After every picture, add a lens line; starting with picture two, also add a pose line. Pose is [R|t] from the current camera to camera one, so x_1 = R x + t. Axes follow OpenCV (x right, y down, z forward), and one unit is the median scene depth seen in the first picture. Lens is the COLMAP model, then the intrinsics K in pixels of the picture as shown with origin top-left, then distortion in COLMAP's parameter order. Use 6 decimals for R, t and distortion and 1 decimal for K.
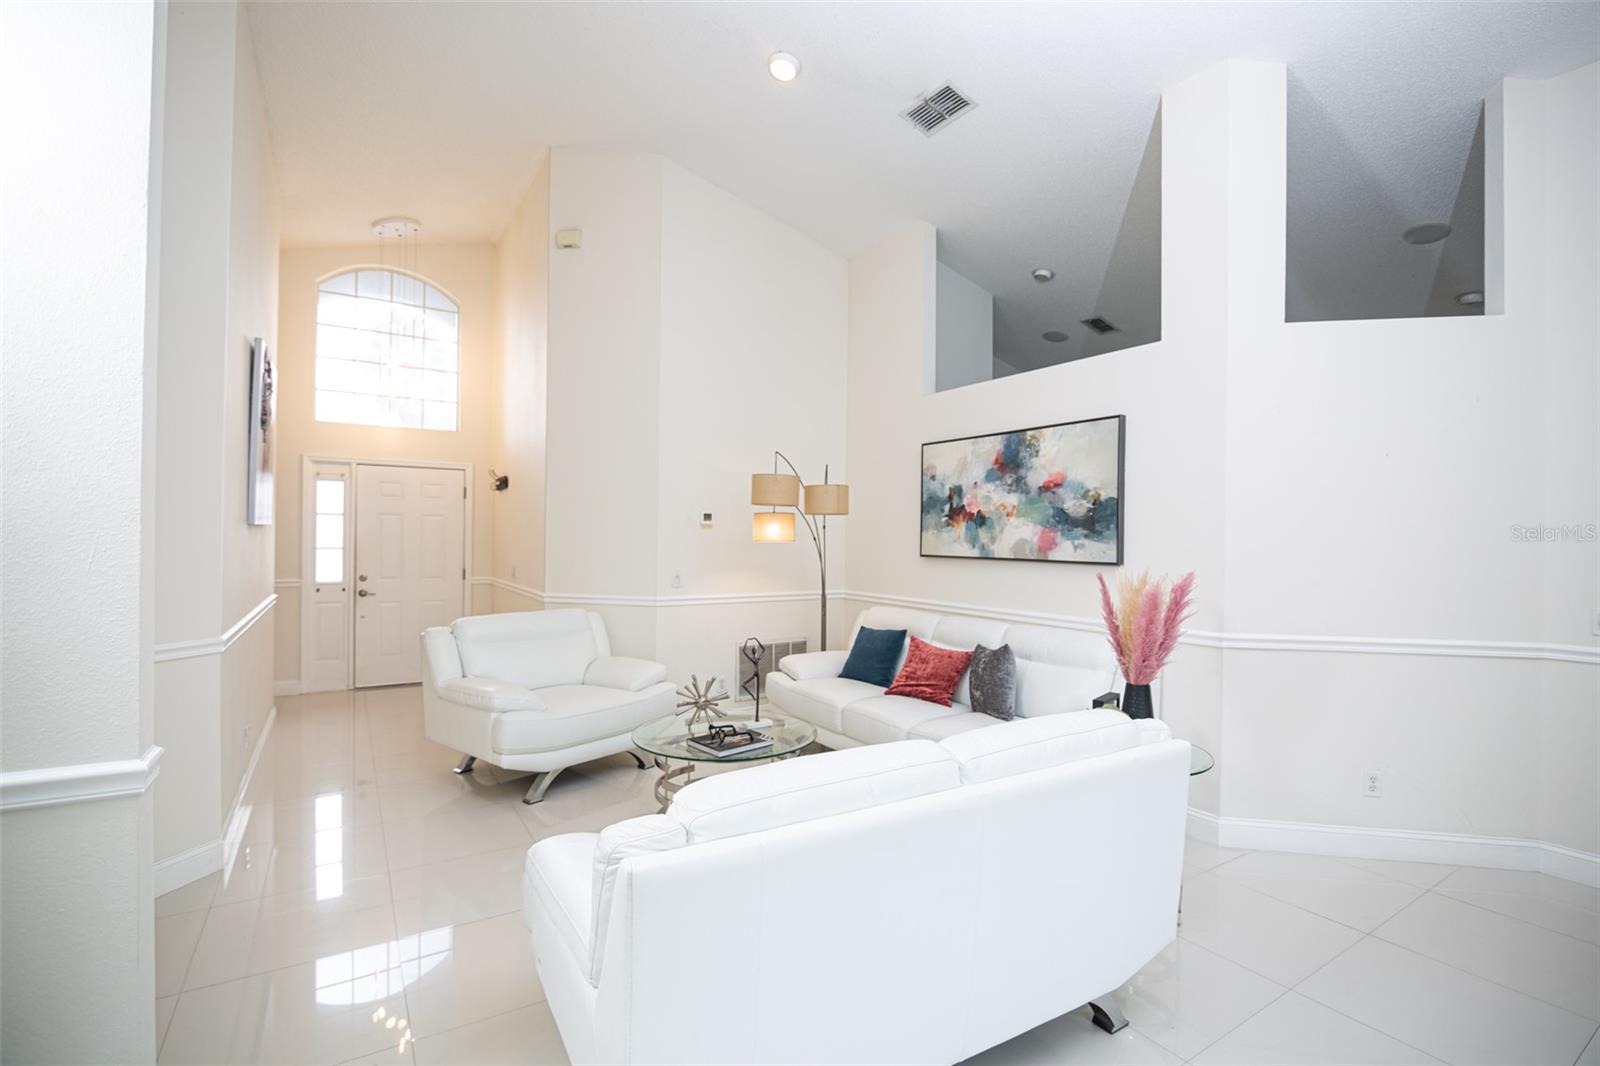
lens RADIAL K [[722.0, 0, 796.2], [0, 722.0, 537.6], [0, 0, 1]] dist [-0.018256, 0.000844]
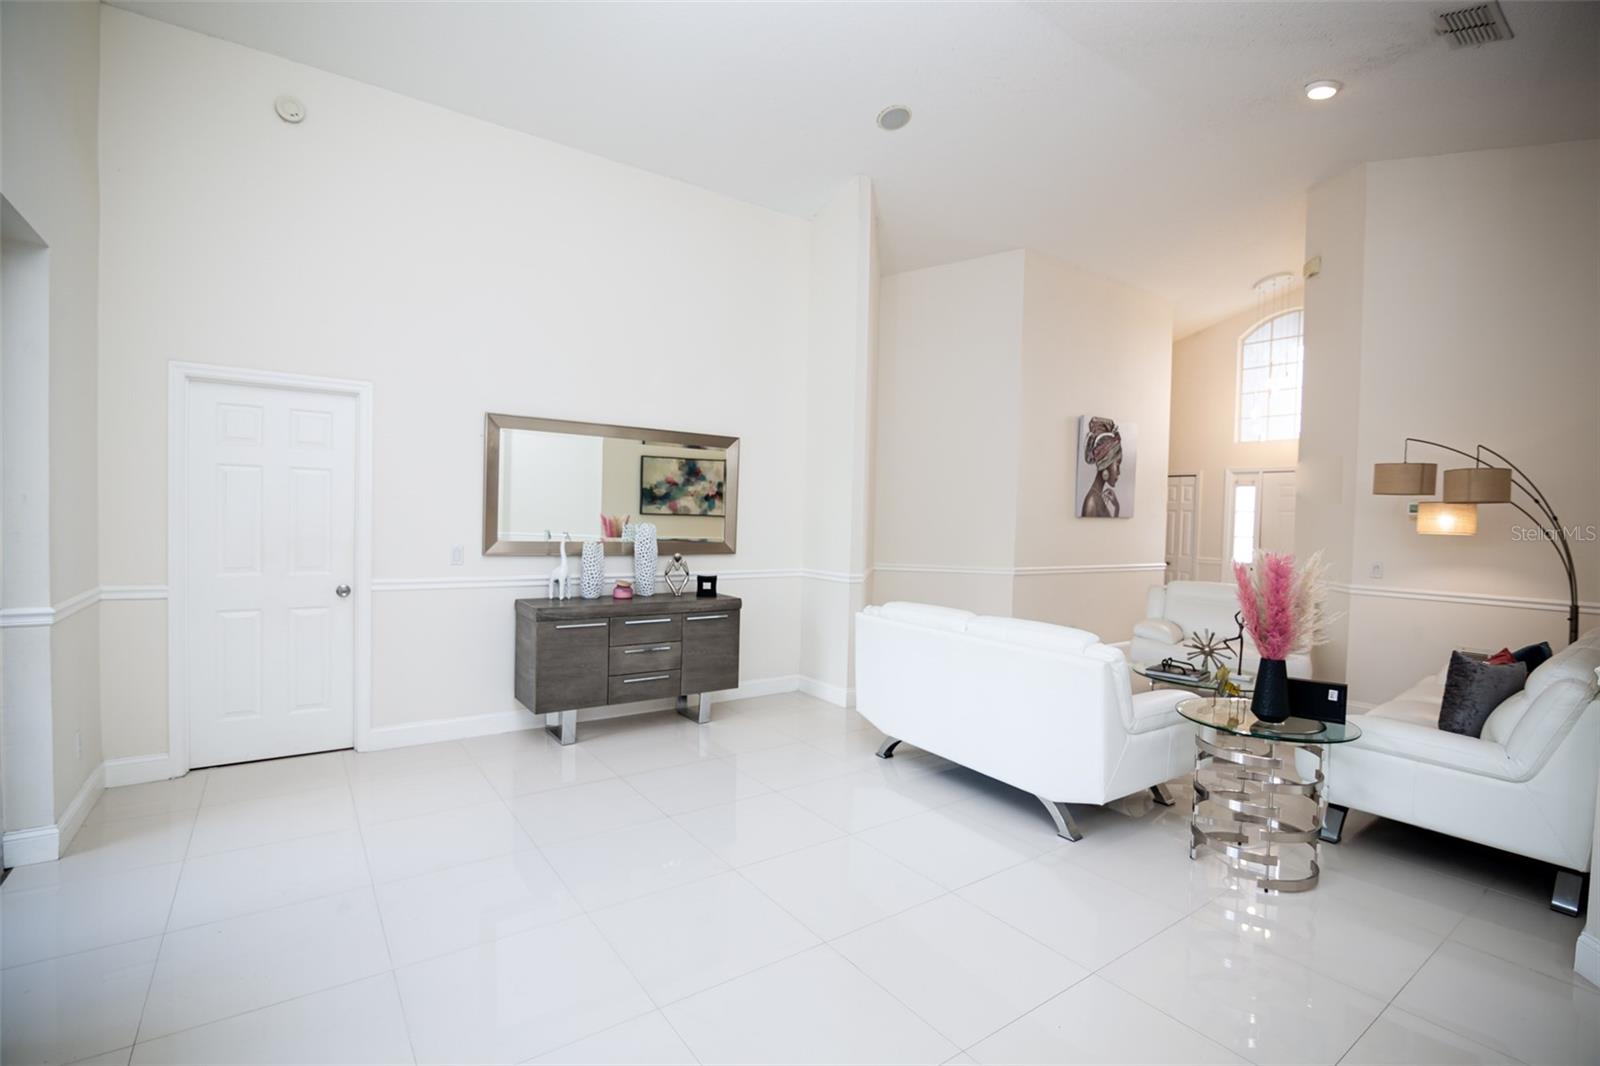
lens RADIAL K [[722.0, 0, 796.2], [0, 722.0, 537.6], [0, 0, 1]] dist [-0.018256, 0.000844]
pose [[0.040803, 0.021379, -0.998938, 0.681023], [-0.025038, 0.999479, 0.020368, 0.010062], [0.998853, 0.024181, 0.041317, 0.121258]]
